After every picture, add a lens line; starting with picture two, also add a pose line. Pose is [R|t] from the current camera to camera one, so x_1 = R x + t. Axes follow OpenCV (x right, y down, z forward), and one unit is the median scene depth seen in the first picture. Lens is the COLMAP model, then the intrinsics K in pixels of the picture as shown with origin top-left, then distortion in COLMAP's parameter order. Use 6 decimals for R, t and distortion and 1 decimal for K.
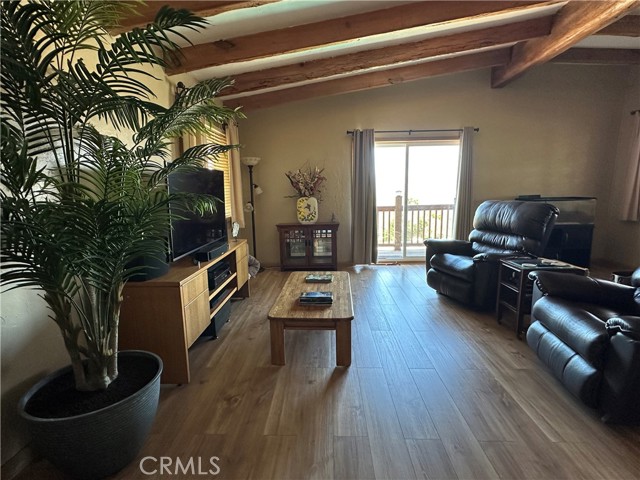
lens RADIAL K [[315.7, 0, 321.4], [0, 315.7, 238.9], [0, 0, 1]] dist [0.000623, 0.000033]
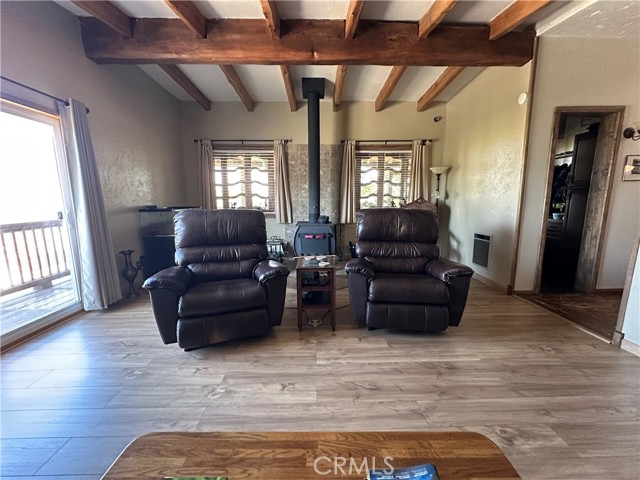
lens RADIAL K [[255.4, 0, 323.1], [0, 255.4, 238.3], [0, 0, 1]] dist [0.000820, 0.000150]
pose [[-0.053478, -0.134503, 0.989469, -0.193853], [0.165855, 0.975927, 0.141626, -0.118652], [-0.984699, 0.171682, -0.029883, 0.940469]]
